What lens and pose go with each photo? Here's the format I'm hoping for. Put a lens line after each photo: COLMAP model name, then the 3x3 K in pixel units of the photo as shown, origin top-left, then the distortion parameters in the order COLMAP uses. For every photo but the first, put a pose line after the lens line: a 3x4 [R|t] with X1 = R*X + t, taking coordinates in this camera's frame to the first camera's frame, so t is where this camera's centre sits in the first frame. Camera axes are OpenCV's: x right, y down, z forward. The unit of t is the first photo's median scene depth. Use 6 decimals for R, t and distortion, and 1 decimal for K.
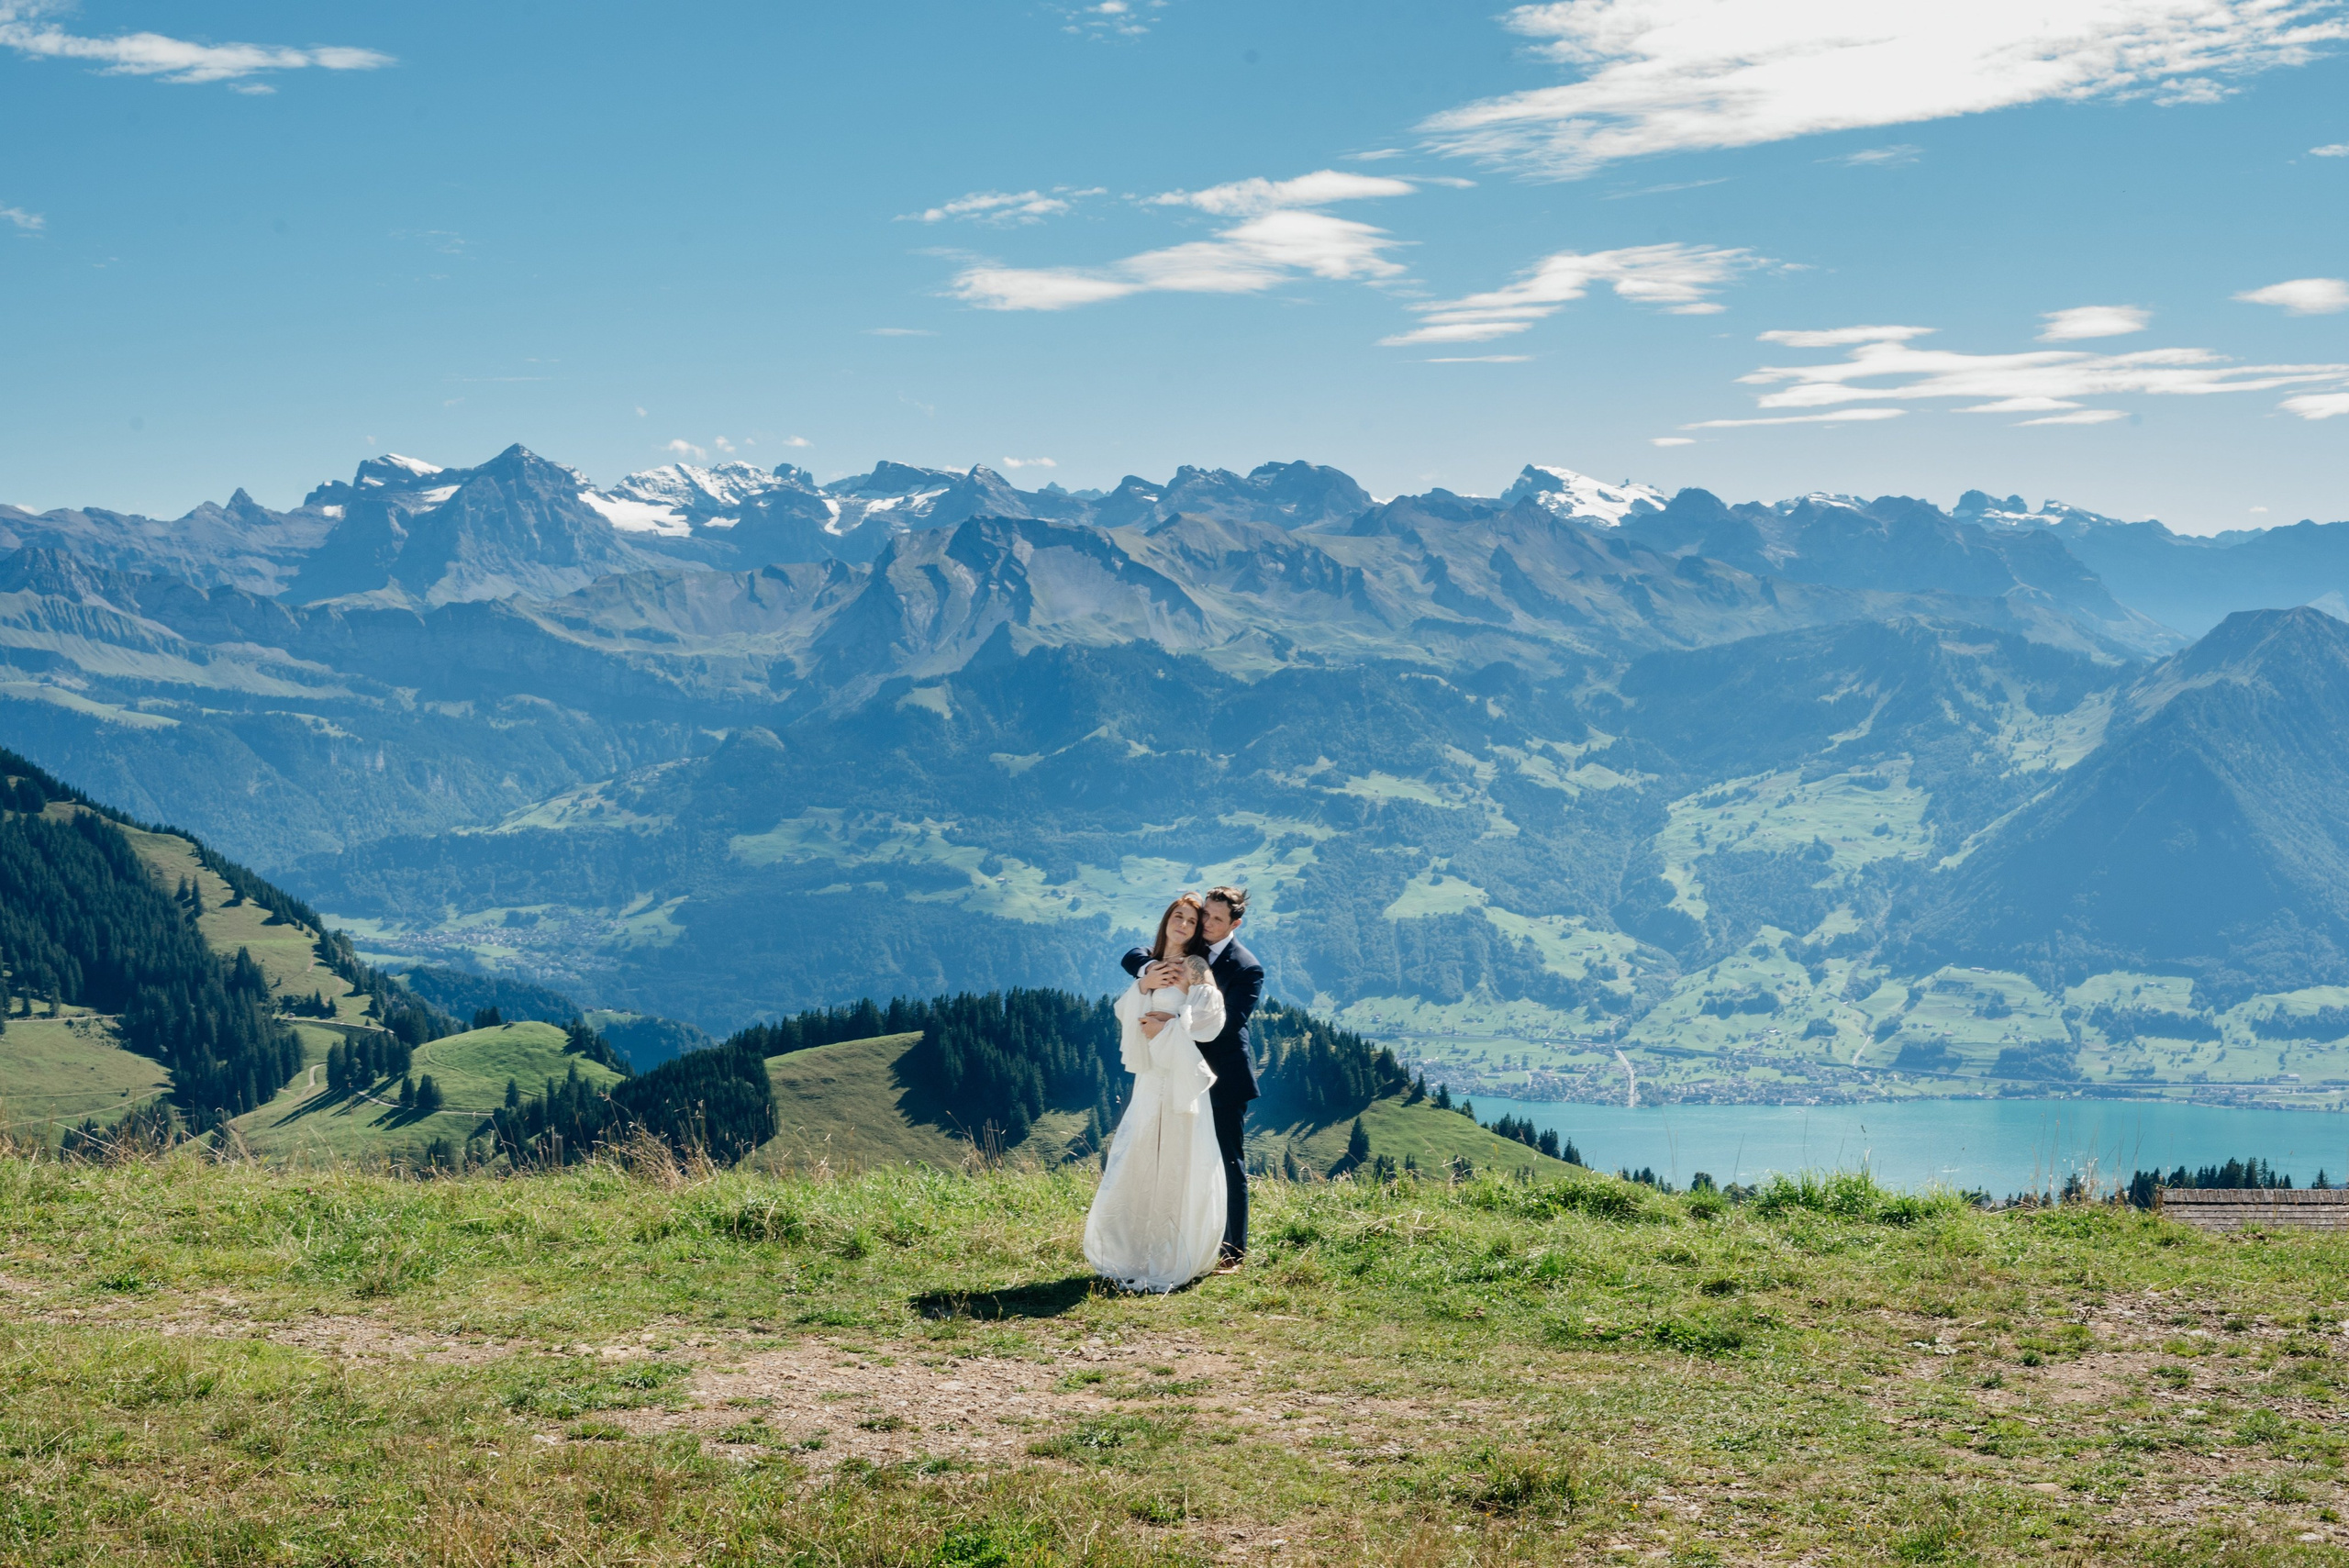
lens RADIAL K [[3214.2, 0, 1304.0], [0, 3214.2, 776.5], [0, 0, 1]] dist [-0.112342, 0.040782]
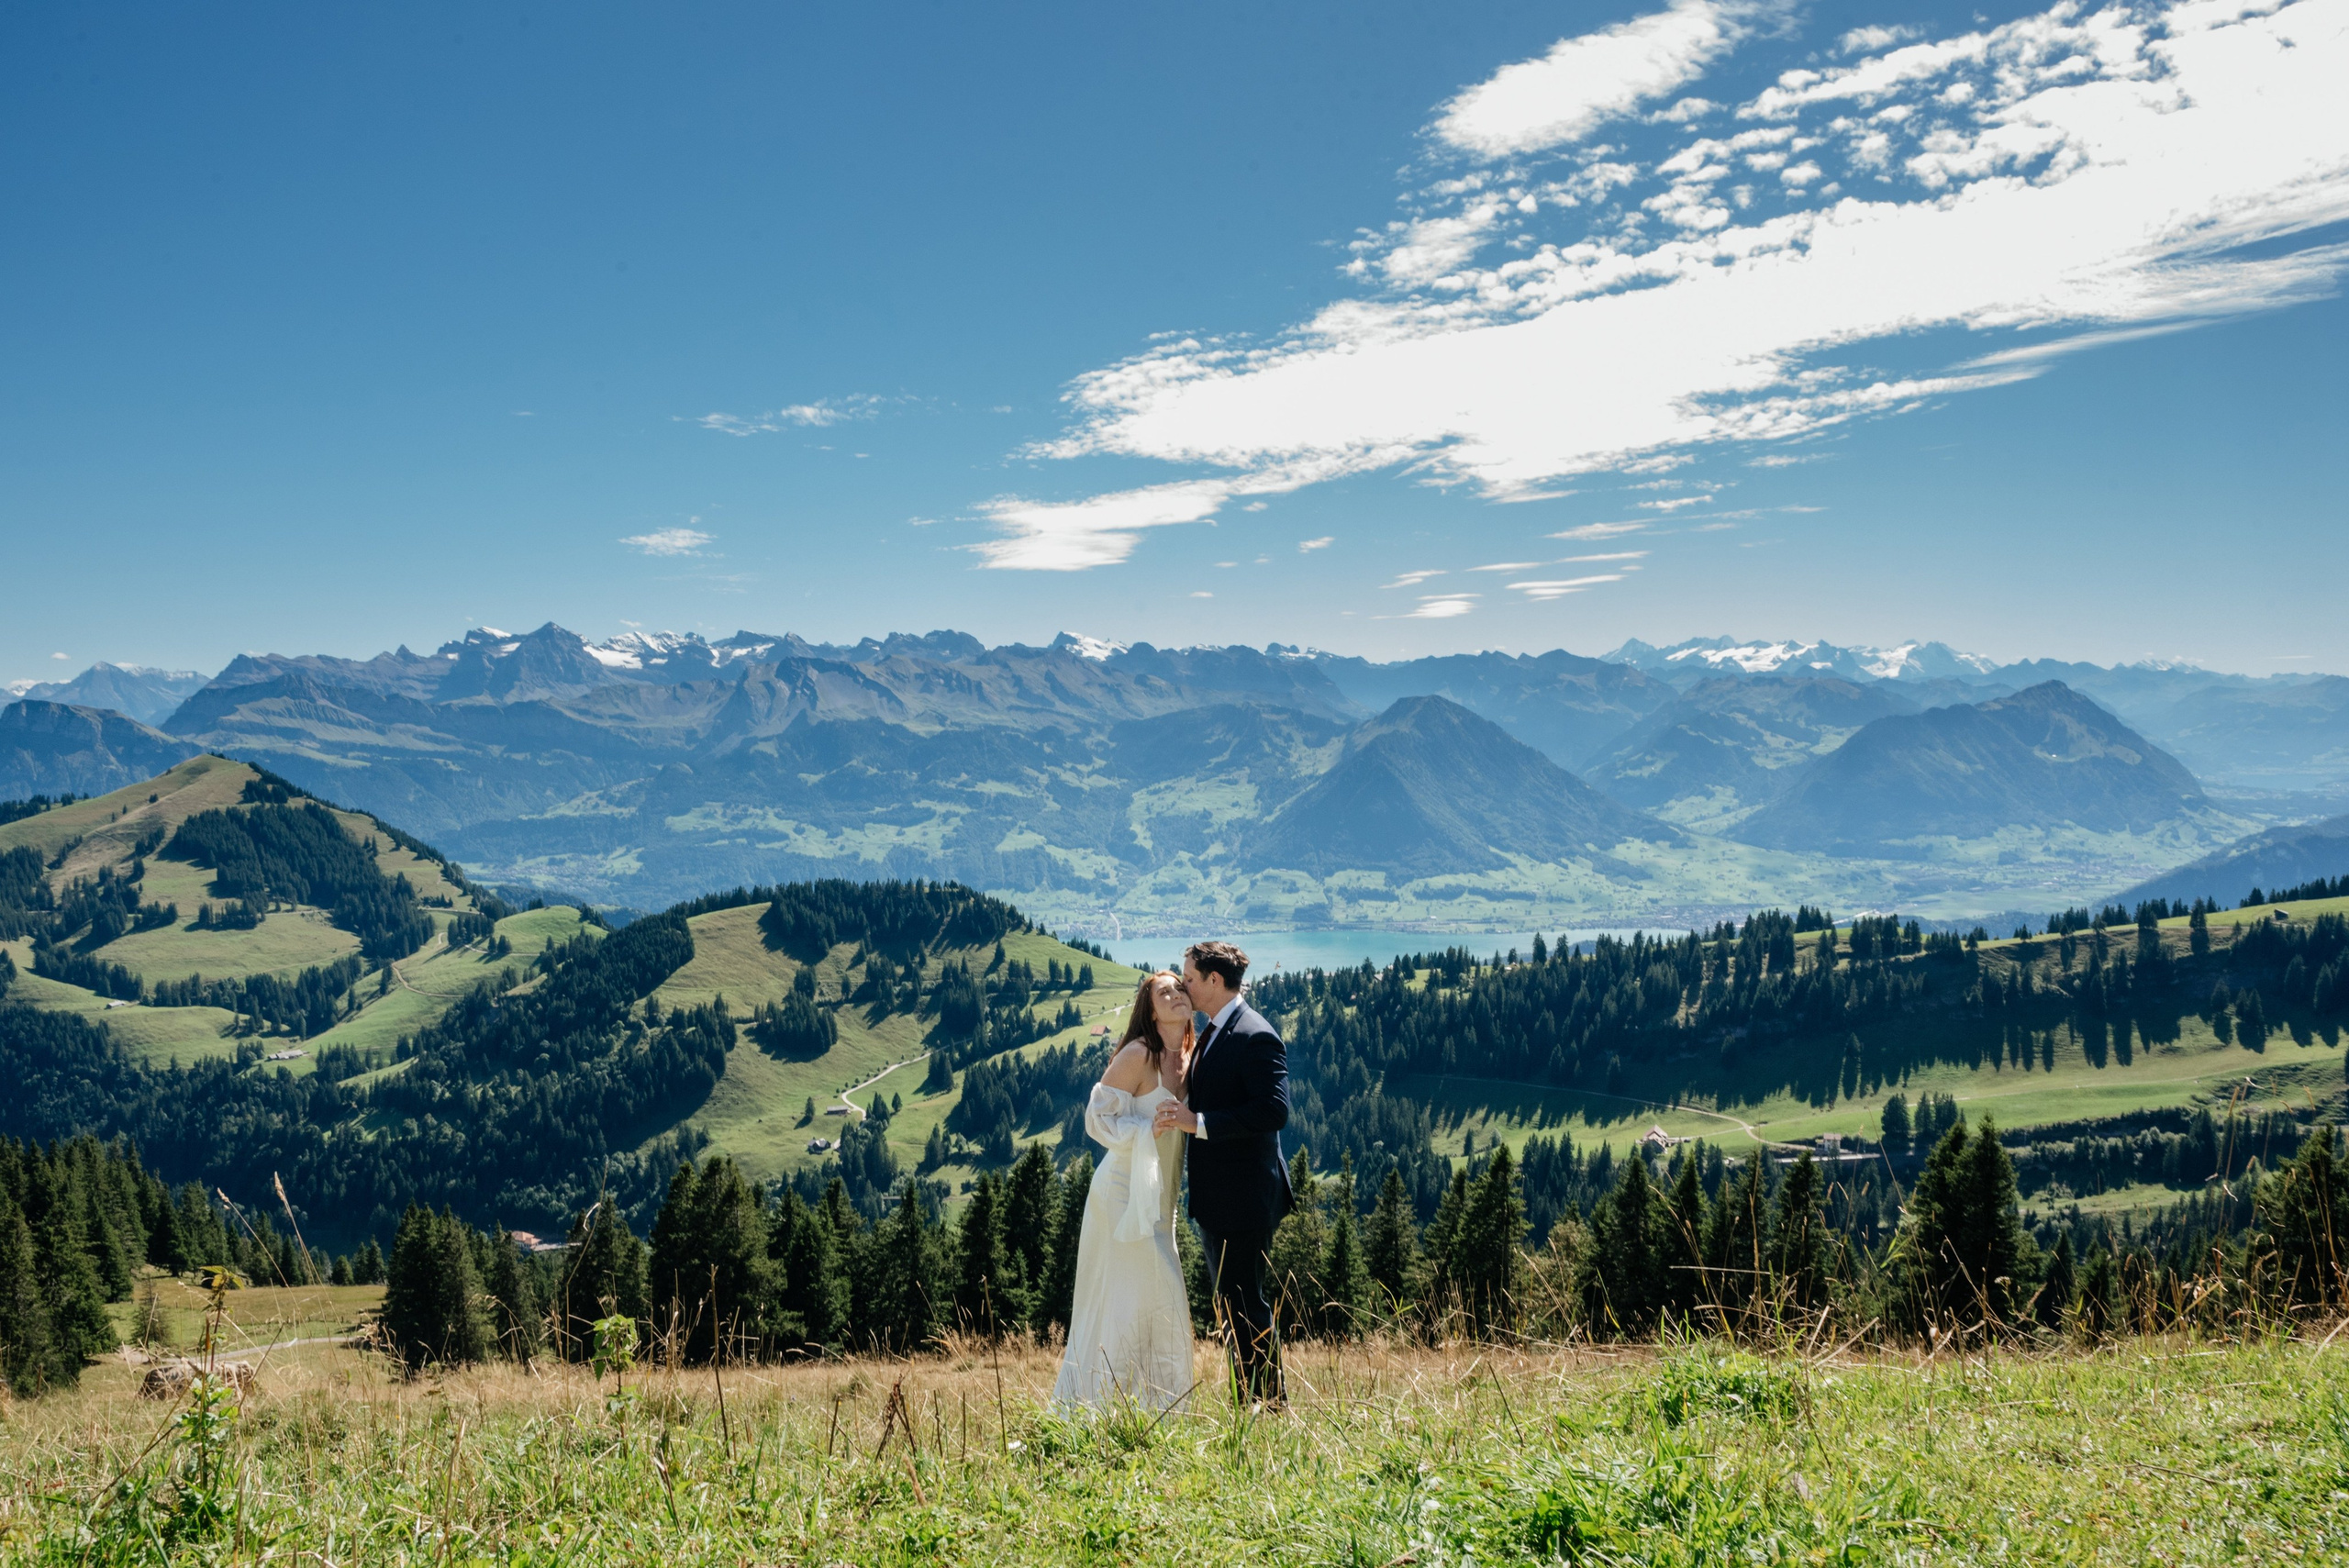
lens RADIAL K [[1528.8, 0, 1145.3], [0, 1528.8, 801.2], [0, 0, 1]] dist [-0.039279, -0.001860]
pose [[0.991654, -0.017075, 0.127796, -0.004041], [0.016095, 0.999833, 0.008703, 0.004777], [-0.127923, -0.006574, 0.991762, 0.021820]]
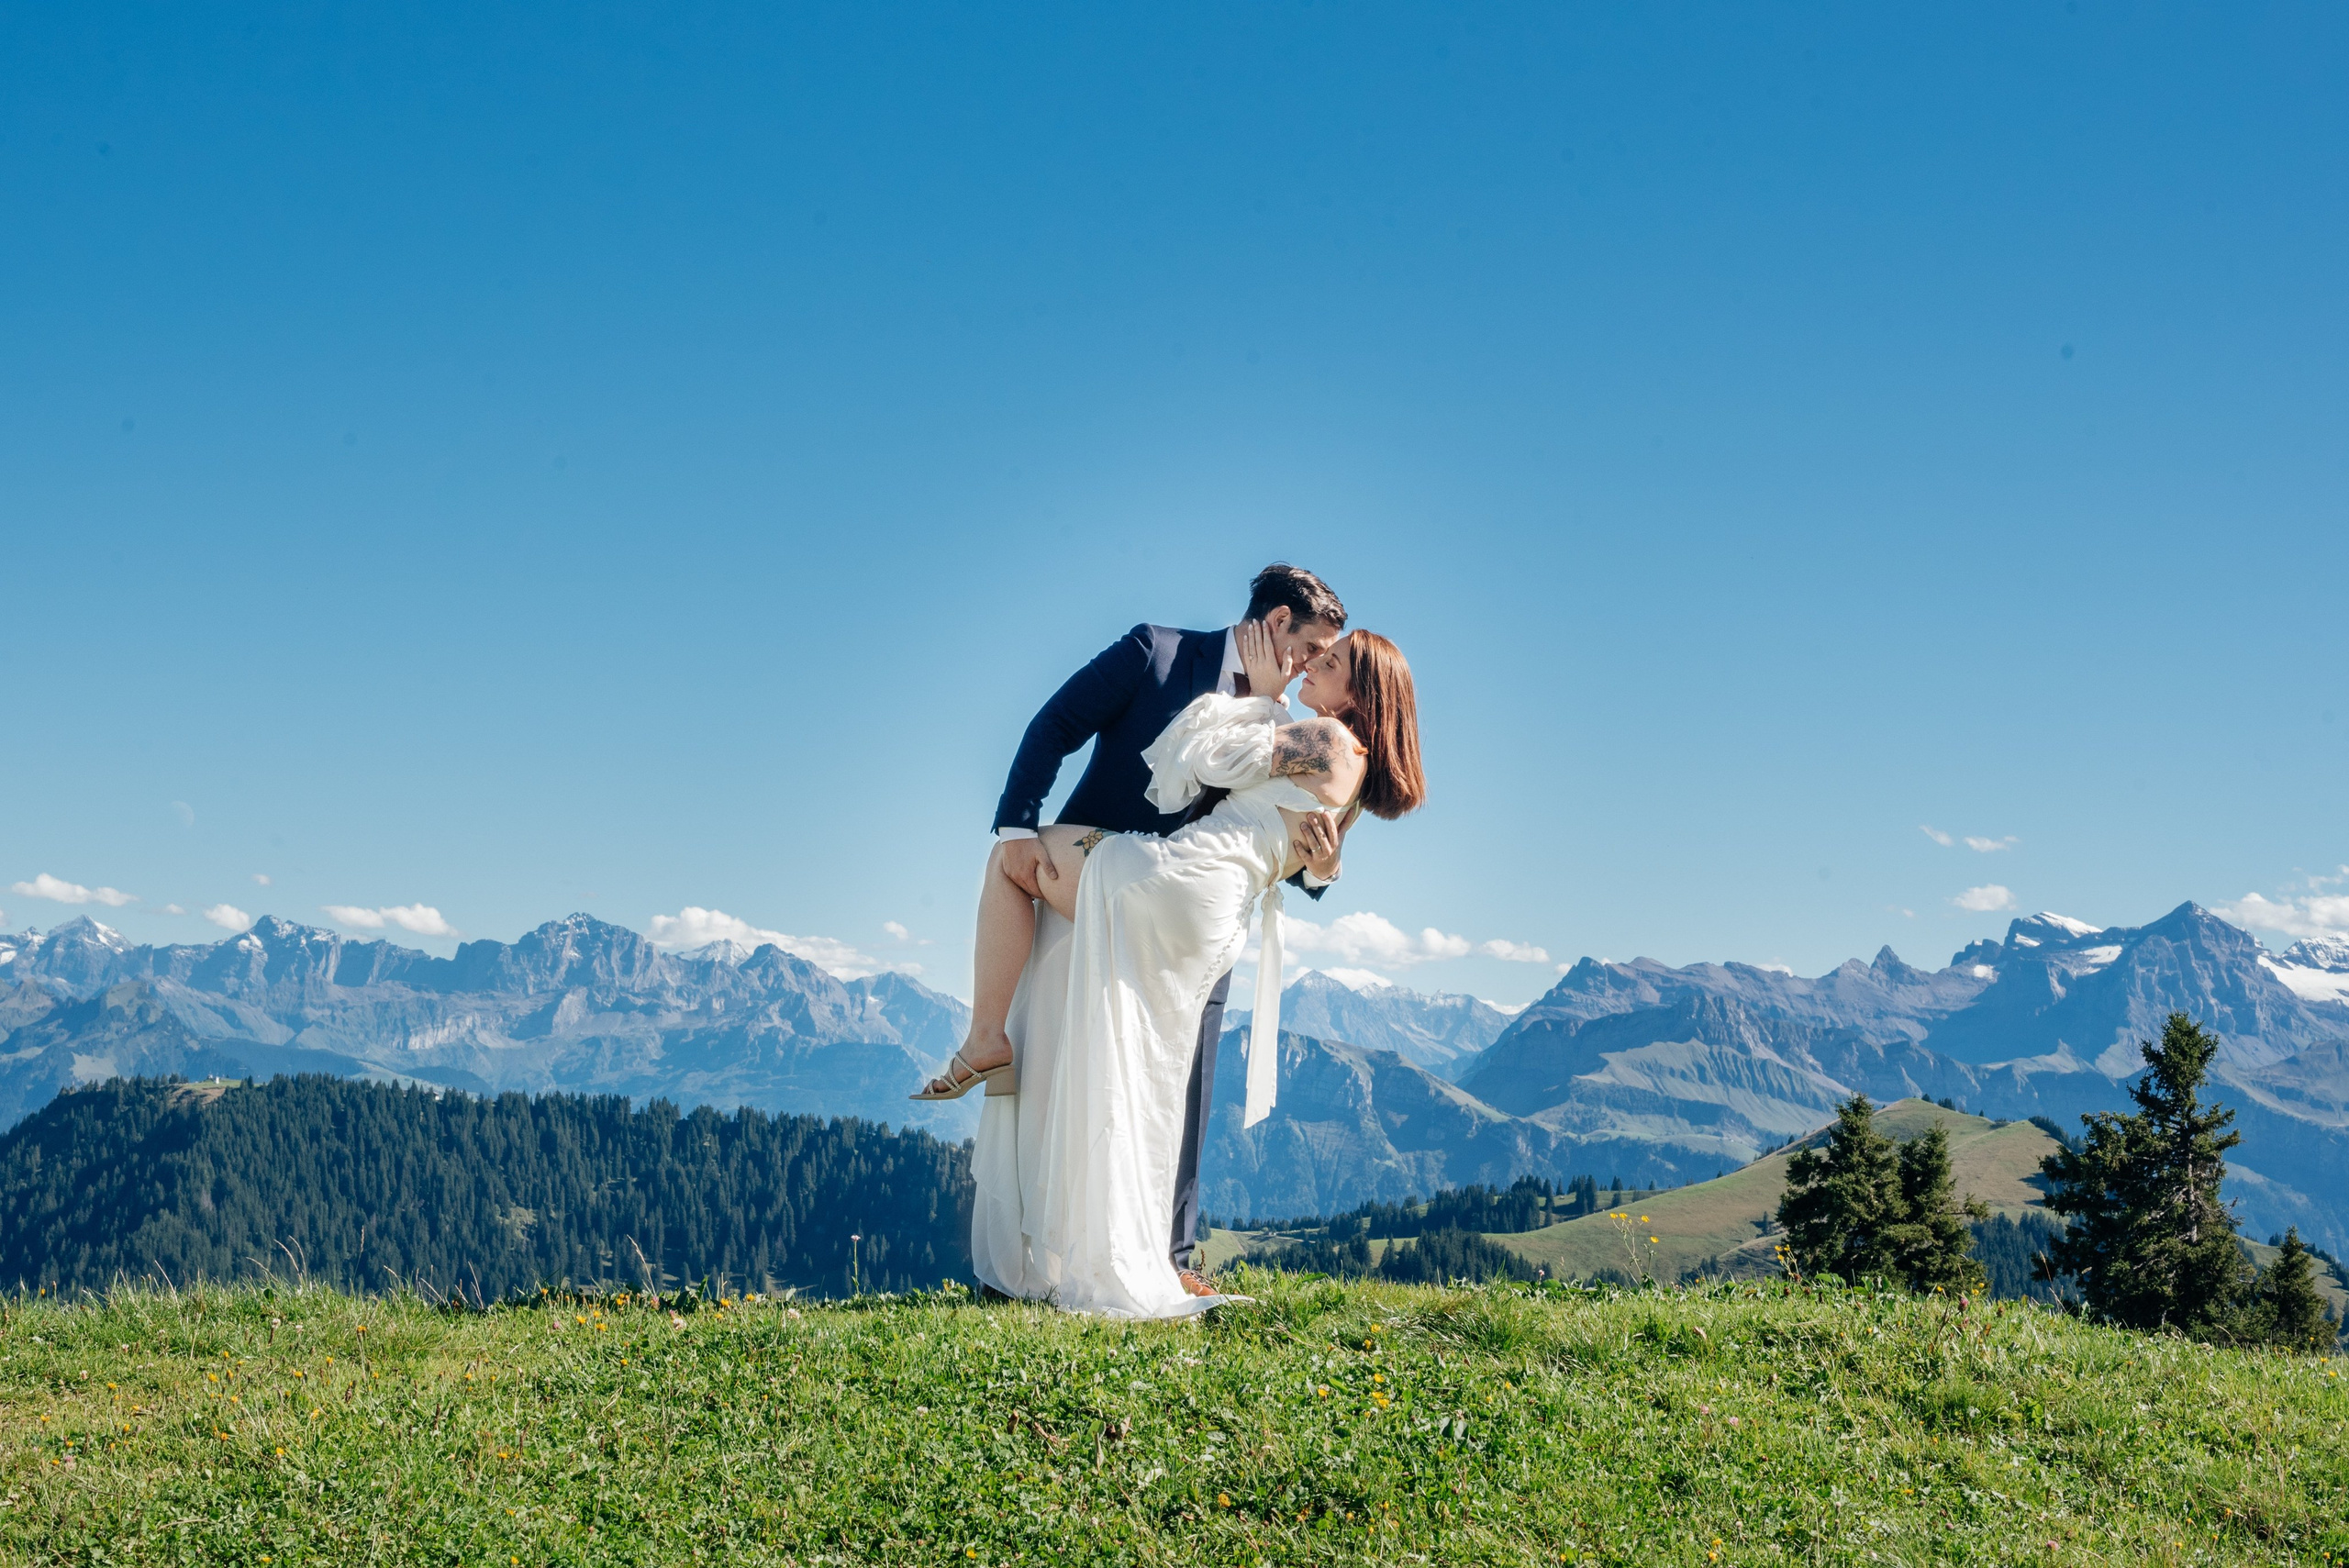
lens RADIAL K [[3214.2, 0, 1304.0], [0, 3214.2, 776.5], [0, 0, 1]] dist [-0.112342, 0.040782]
pose [[0.914886, -0.010776, -0.403568, -0.119624], [-0.056870, 0.986236, -0.155258, 0.017824], [0.399686, 0.164994, 0.901680, 0.076483]]
